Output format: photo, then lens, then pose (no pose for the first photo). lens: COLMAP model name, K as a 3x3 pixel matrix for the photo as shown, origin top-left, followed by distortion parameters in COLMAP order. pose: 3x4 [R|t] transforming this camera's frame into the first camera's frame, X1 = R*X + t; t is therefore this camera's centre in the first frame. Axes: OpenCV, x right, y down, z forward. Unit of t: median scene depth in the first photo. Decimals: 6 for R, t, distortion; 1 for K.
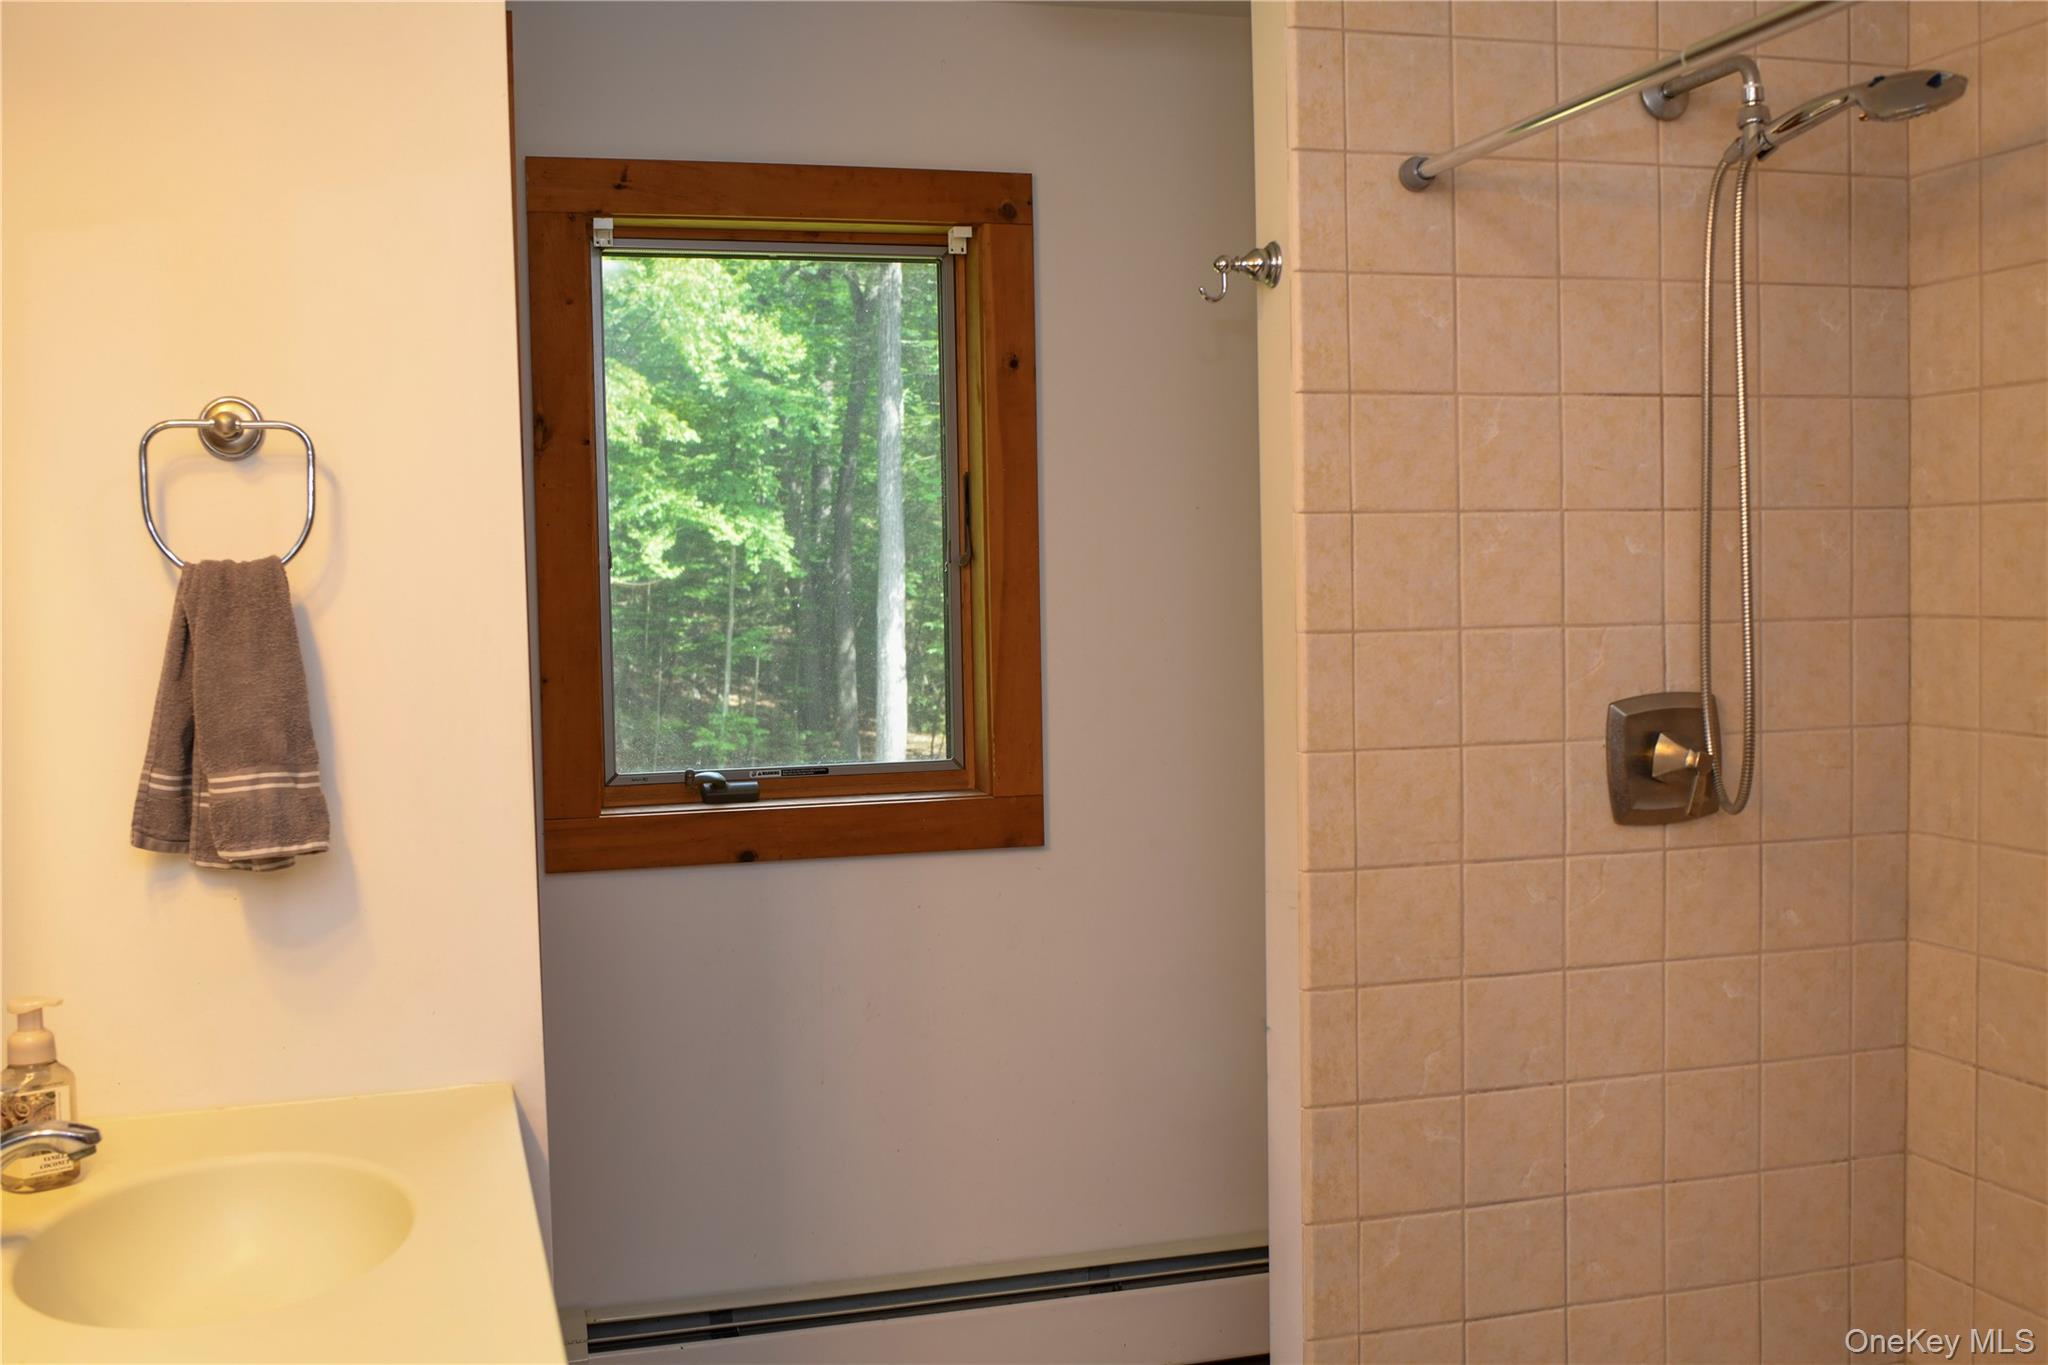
lens RADIAL K [[2088.3, 0, 1024.0], [0, 2088.3, 682.5], [0, 0, 1]] dist [-0.009274, 0.017390]
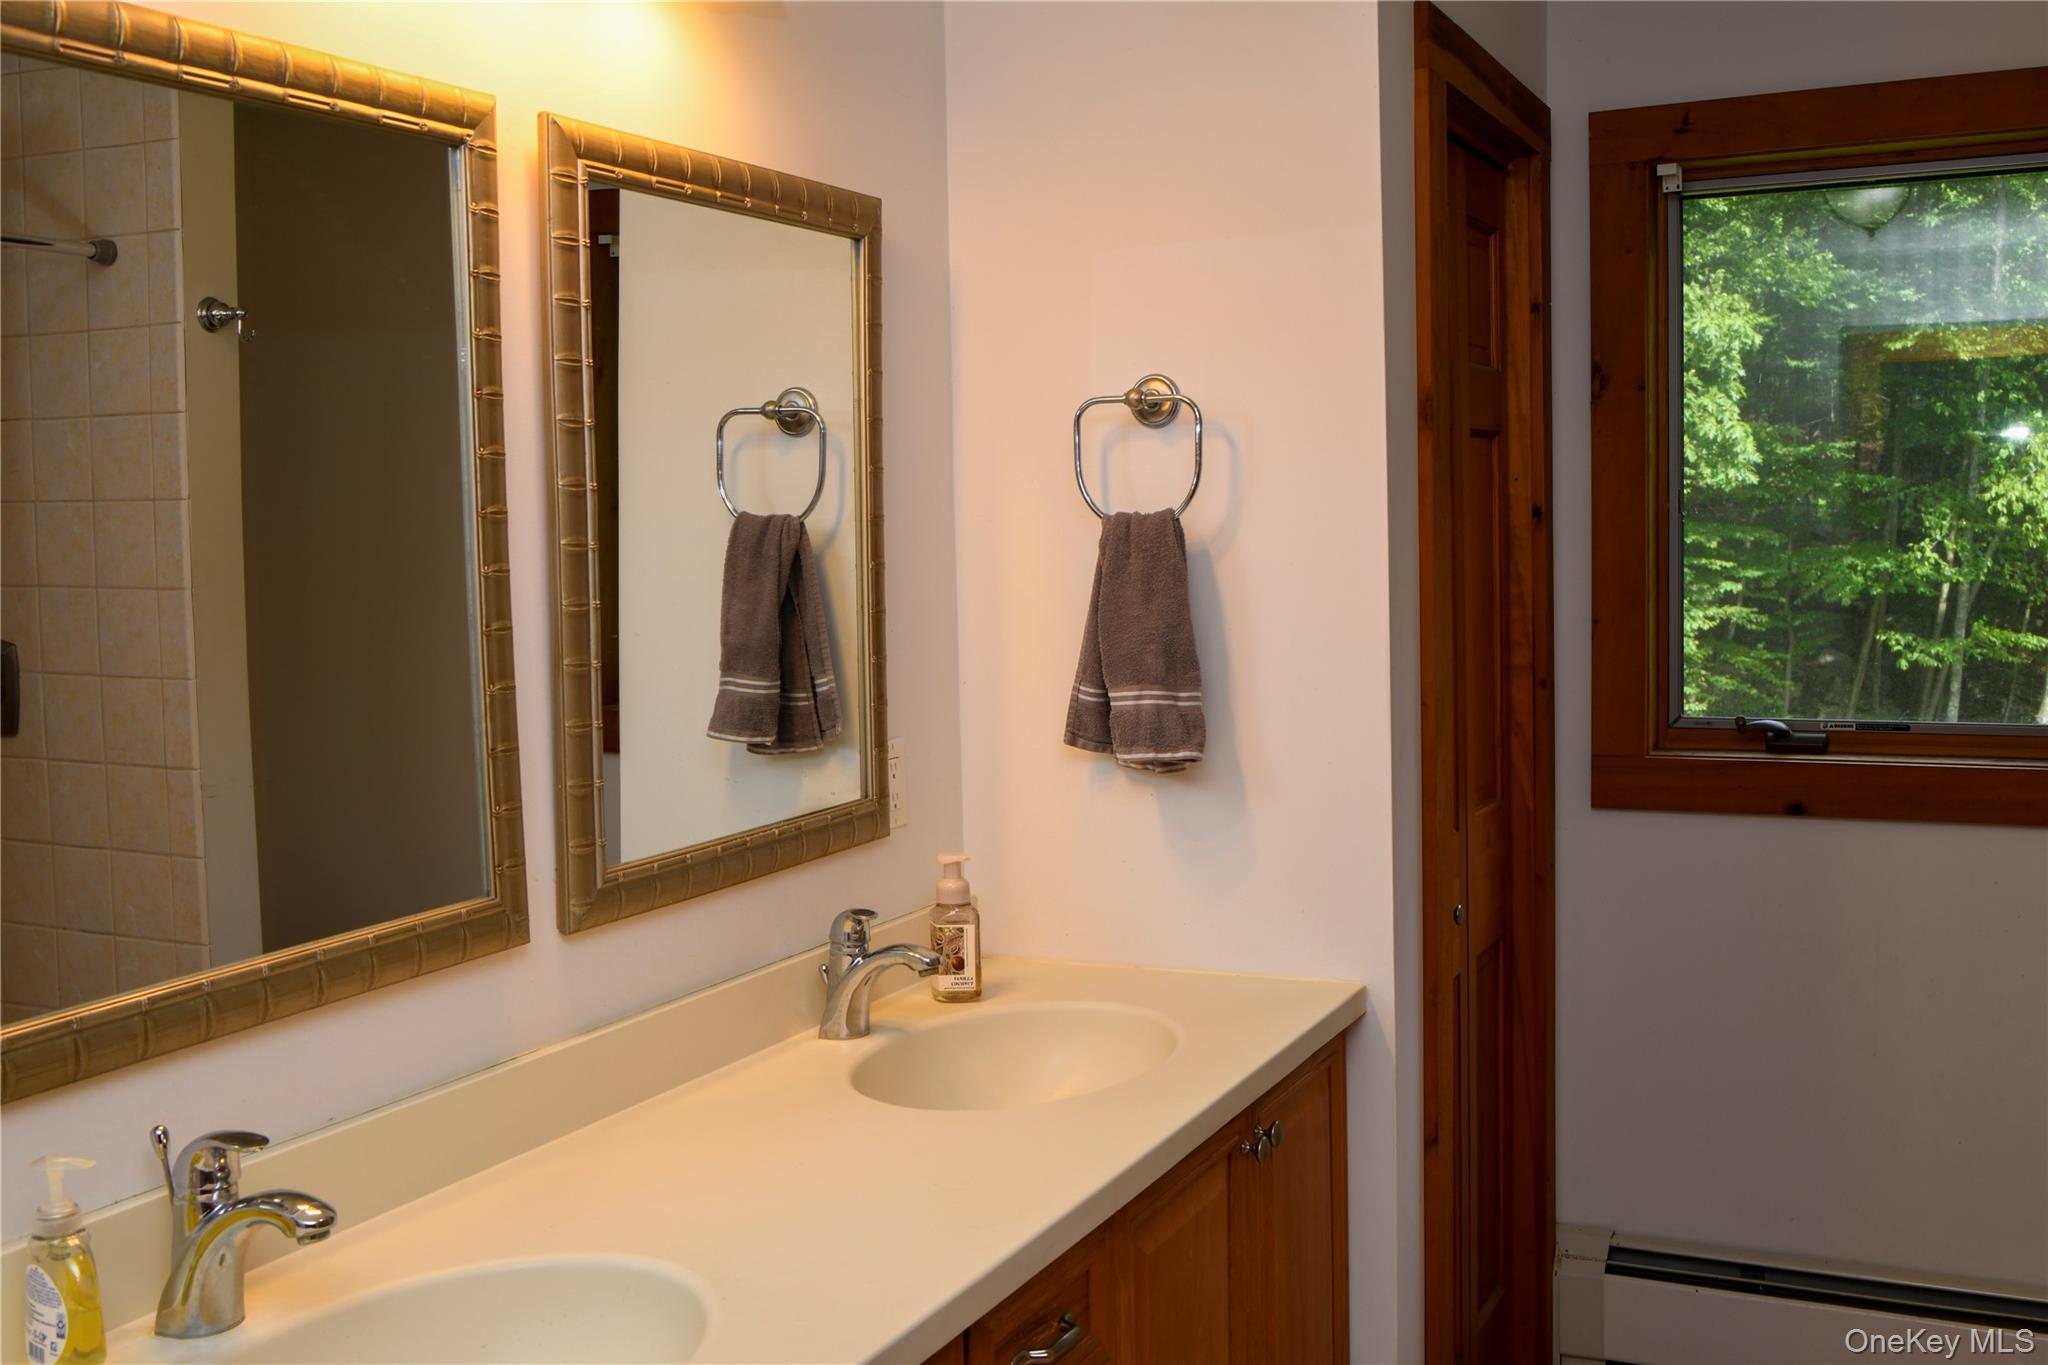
lens RADIAL K [[2088.3, 0, 1024.0], [0, 2088.3, 682.5], [0, 0, 1]] dist [-0.009274, 0.017390]
pose [[0.745192, 0.052476, -0.664782, 0.371210], [-0.030561, 0.998539, 0.044565, -0.012291], [0.666150, -0.012893, 0.745707, 0.059776]]
